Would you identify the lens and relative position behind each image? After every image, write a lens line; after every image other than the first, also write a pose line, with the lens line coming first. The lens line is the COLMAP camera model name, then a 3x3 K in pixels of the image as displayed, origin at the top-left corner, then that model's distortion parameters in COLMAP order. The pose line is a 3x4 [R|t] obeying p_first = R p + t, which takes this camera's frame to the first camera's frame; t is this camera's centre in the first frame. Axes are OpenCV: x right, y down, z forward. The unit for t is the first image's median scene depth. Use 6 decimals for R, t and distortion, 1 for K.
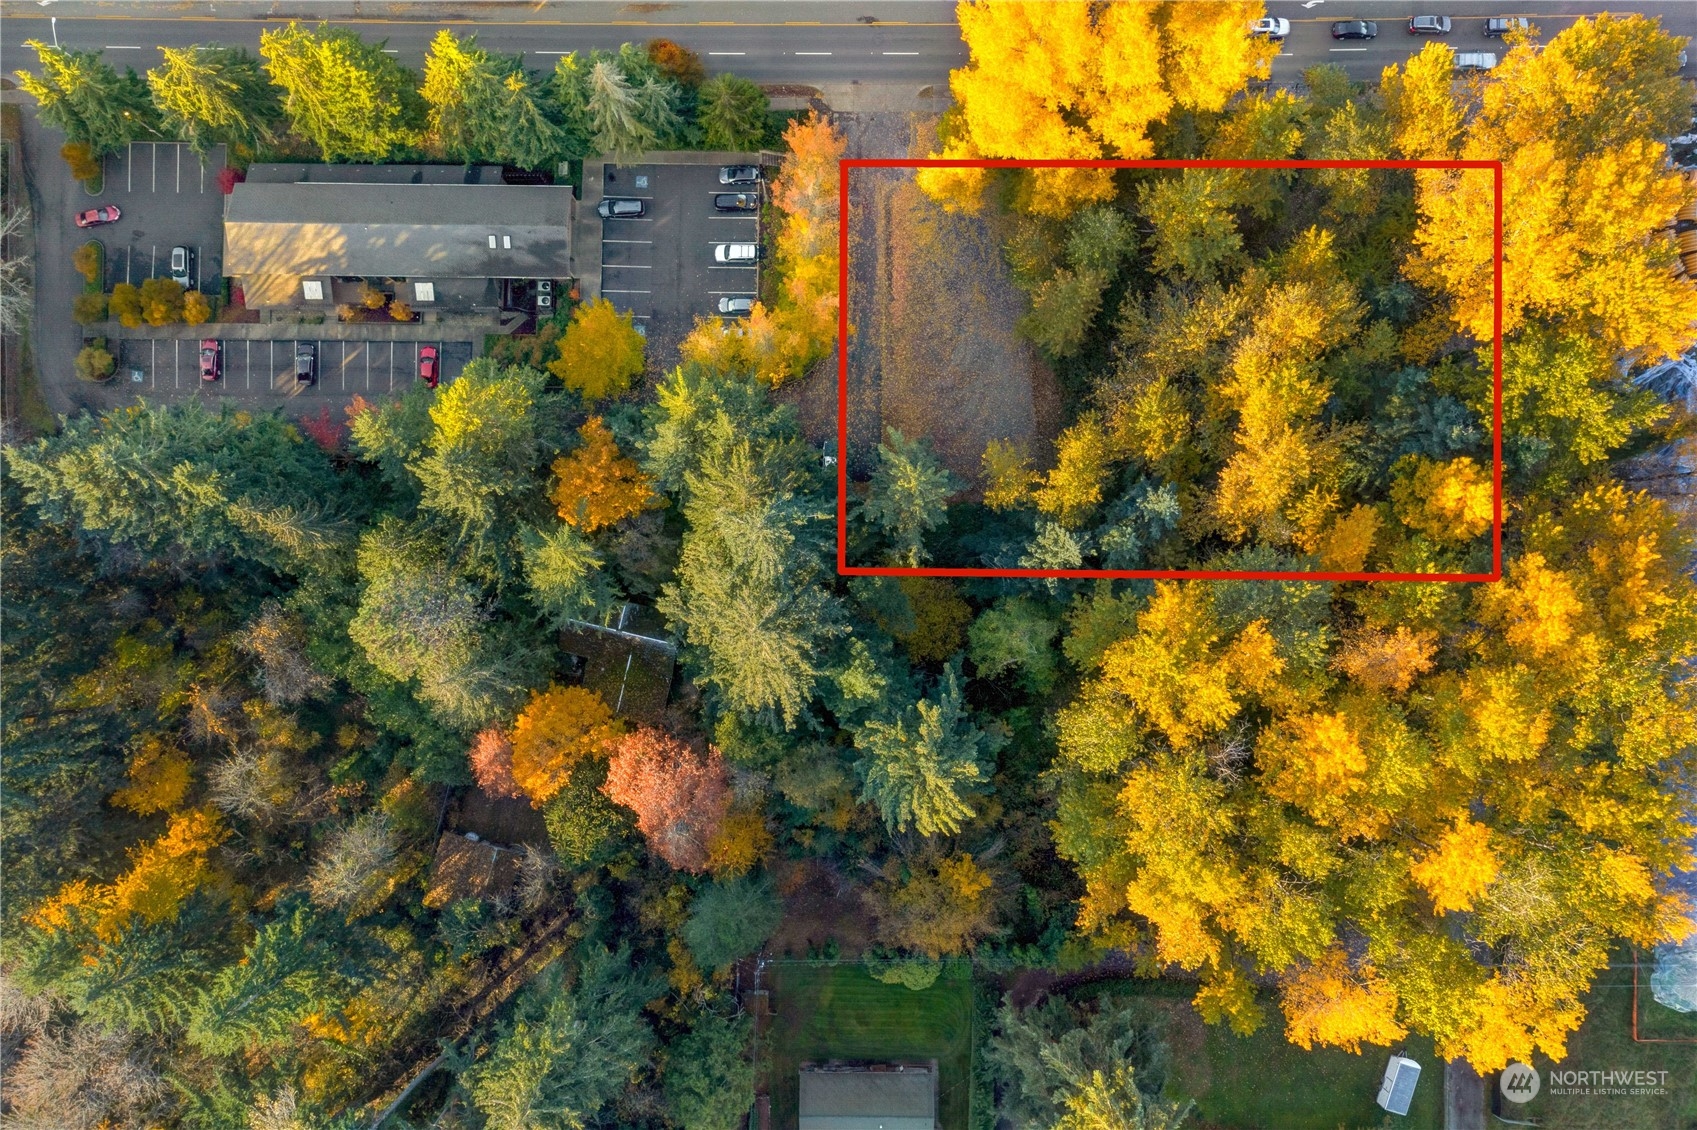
lens RADIAL K [[1342.3, 0, 848.5], [0, 1342.3, 565.0], [0, 0, 1]] dist [-0.004689, 0.003640]
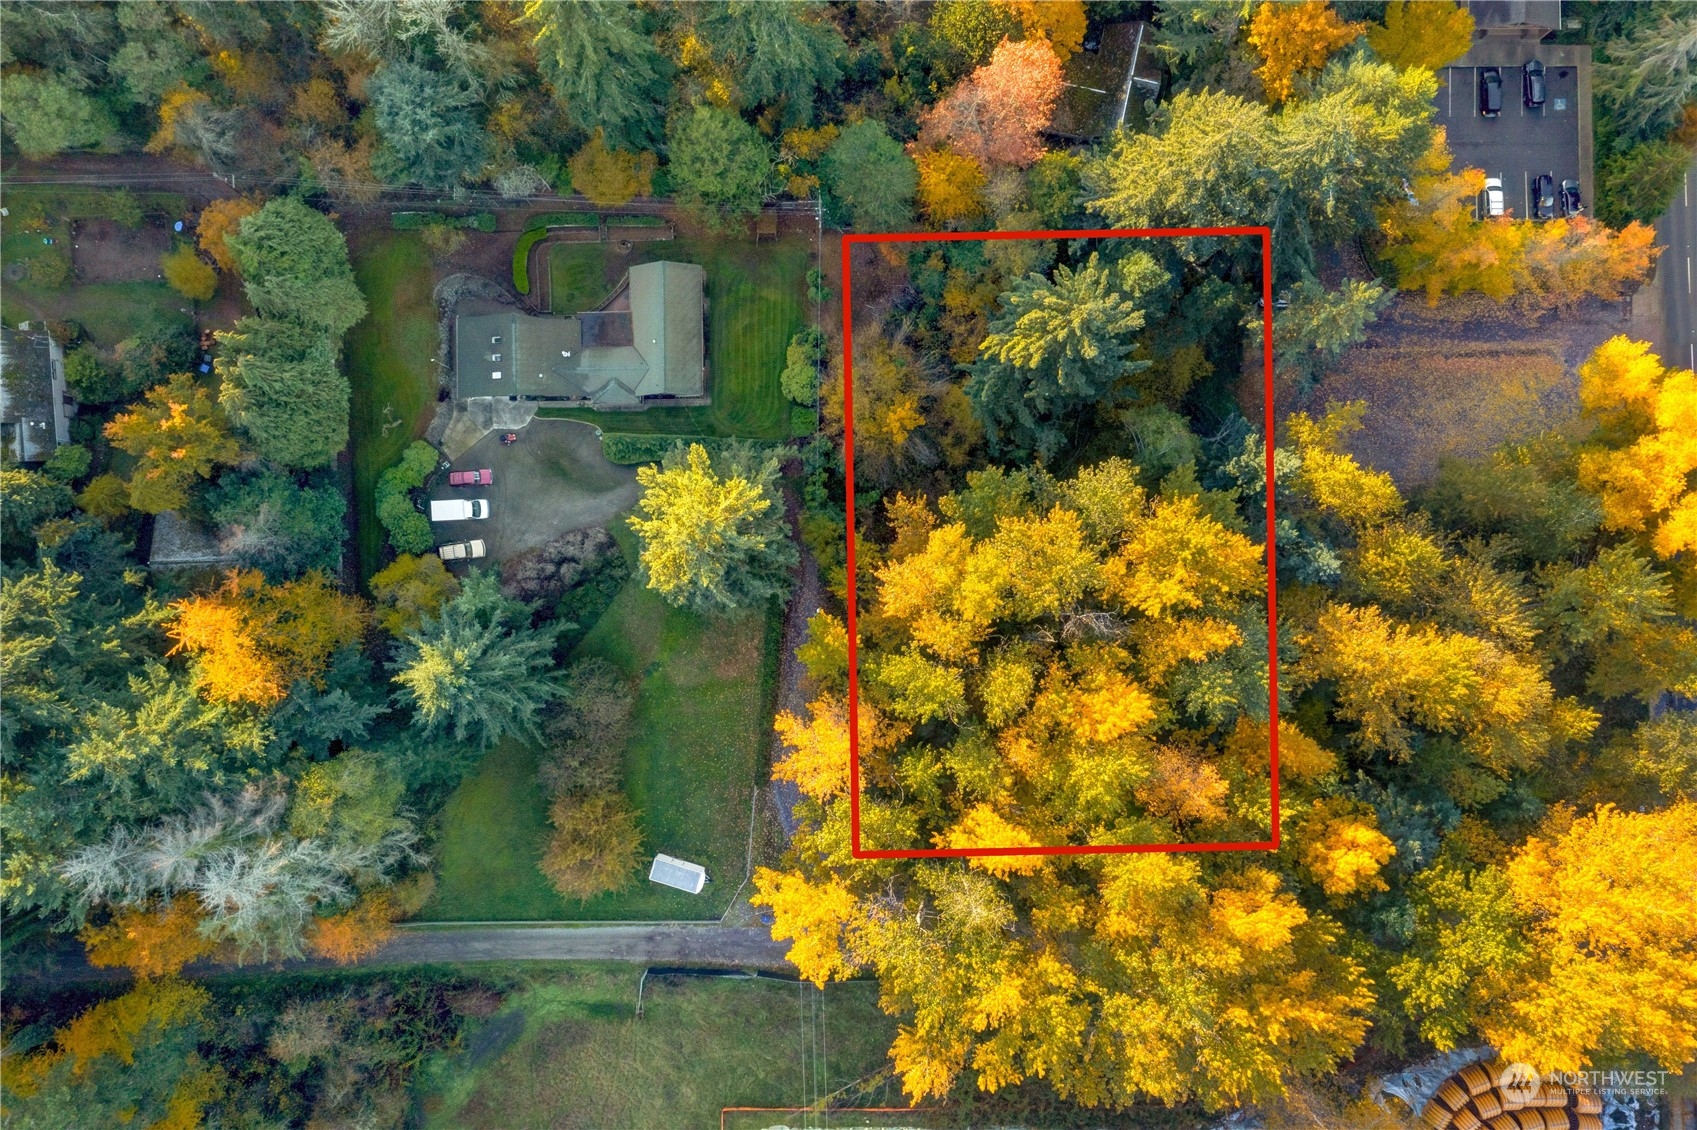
lens RADIAL K [[1342.3, 0, 848.5], [0, 1342.3, 565.0], [0, 0, 1]] dist [-0.004689, 0.003640]
pose [[0.020478, 0.999707, -0.012934, 0.237097], [-0.999534, 0.020764, 0.022365, 0.285246], [0.022627, 0.012470, 0.999666, -0.016271]]
